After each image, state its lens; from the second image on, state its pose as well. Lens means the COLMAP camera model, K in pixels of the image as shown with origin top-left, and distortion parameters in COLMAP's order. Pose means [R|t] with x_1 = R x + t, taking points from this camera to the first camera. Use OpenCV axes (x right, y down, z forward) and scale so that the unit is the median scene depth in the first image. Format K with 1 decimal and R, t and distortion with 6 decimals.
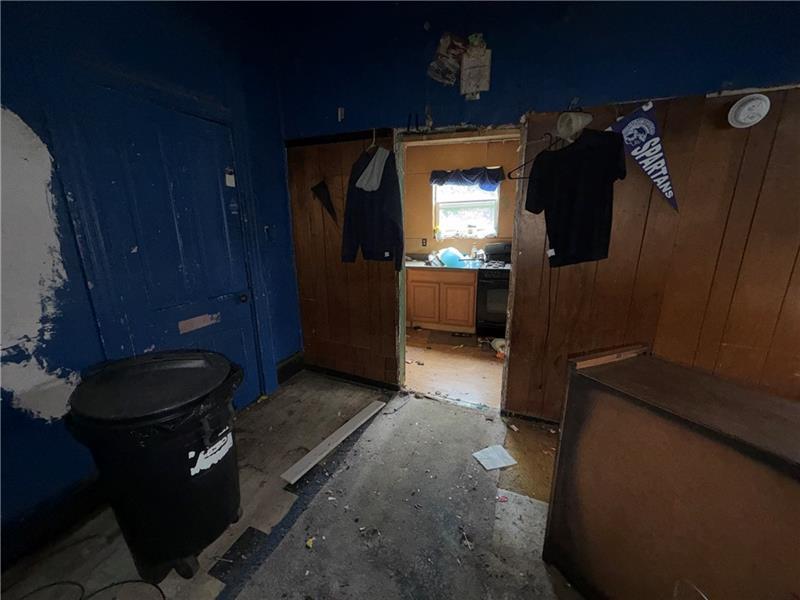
lens RADIAL K [[320.2, 0, 401.4], [0, 320.2, 303.4], [0, 0, 1]] dist [0.000465, -0.000031]
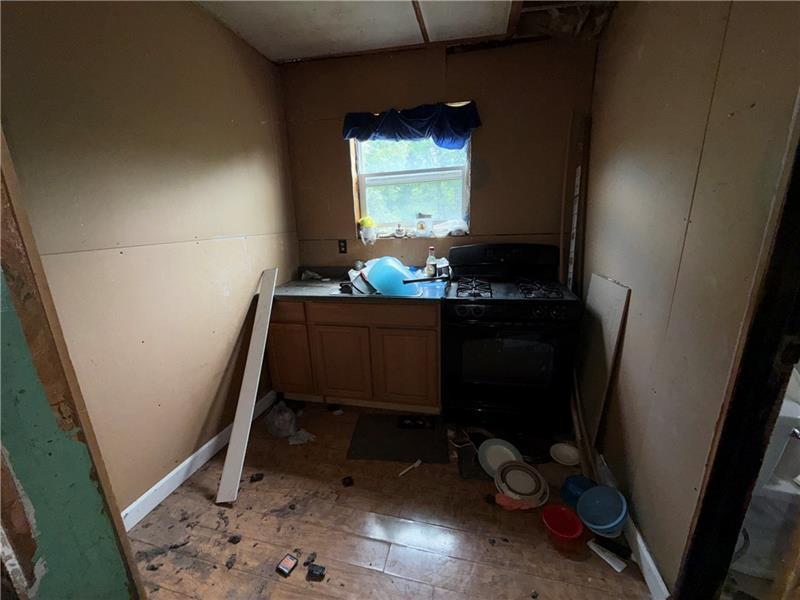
lens RADIAL K [[320.2, 0, 399.7], [0, 320.2, 300.1], [0, 0, 1]] dist [0.000465, -0.000031]
pose [[0.988454, -0.054601, 0.141340, 0.095163], [0.054079, 0.998508, 0.007530, -0.104875], [-0.141540, 0.000200, 0.989933, 0.472152]]
